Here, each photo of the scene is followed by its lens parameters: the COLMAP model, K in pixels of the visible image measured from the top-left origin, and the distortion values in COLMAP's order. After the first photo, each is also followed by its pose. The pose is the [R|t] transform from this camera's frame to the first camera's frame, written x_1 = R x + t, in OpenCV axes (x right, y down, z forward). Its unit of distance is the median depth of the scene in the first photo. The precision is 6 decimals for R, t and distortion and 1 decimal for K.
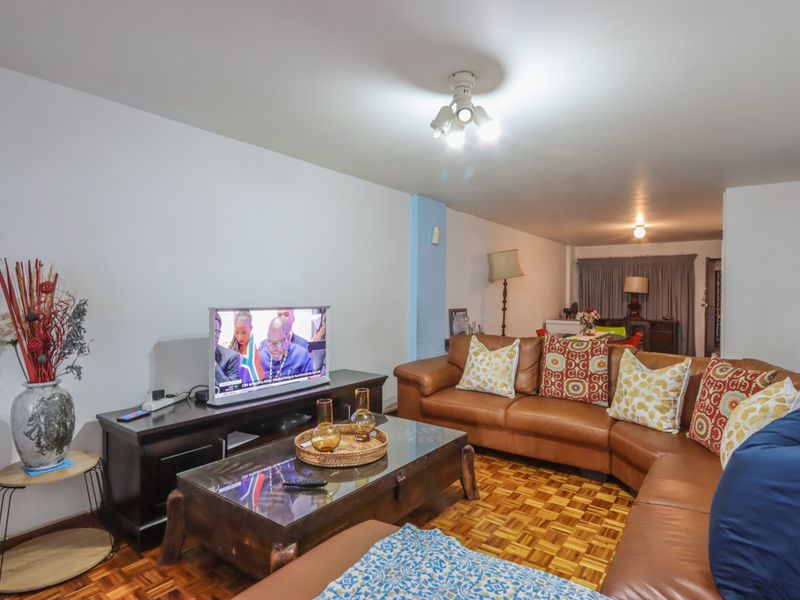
lens RADIAL K [[444.5, 0, 398.8], [0, 444.5, 299.9], [0, 0, 1]] dist [-0.032174, 0.003333]
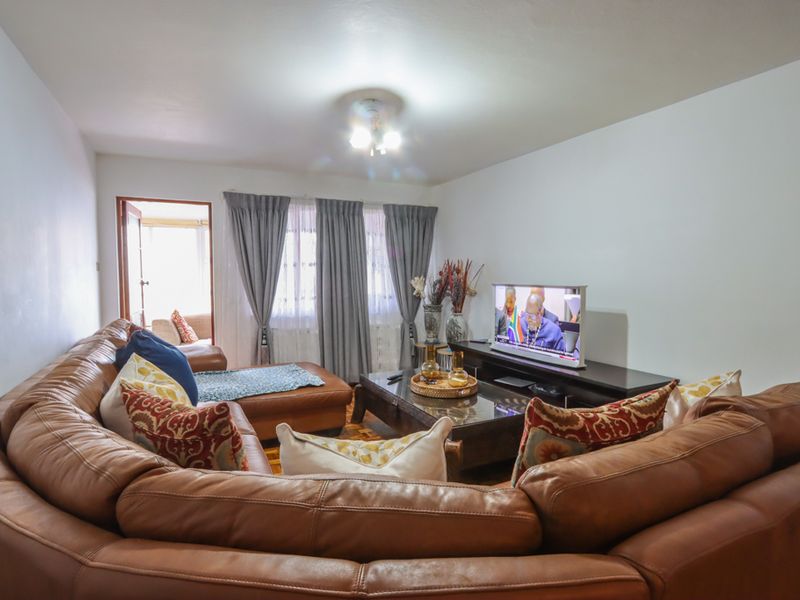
lens RADIAL K [[444.5, 0, 395.4], [0, 444.5, 298.4], [0, 0, 1]] dist [-0.032174, 0.003333]
pose [[-0.461723, 0.045279, -0.885868, 0.923111], [-0.008757, 0.998415, 0.055596, -0.009270], [0.886981, 0.033428, -0.460595, 1.207023]]
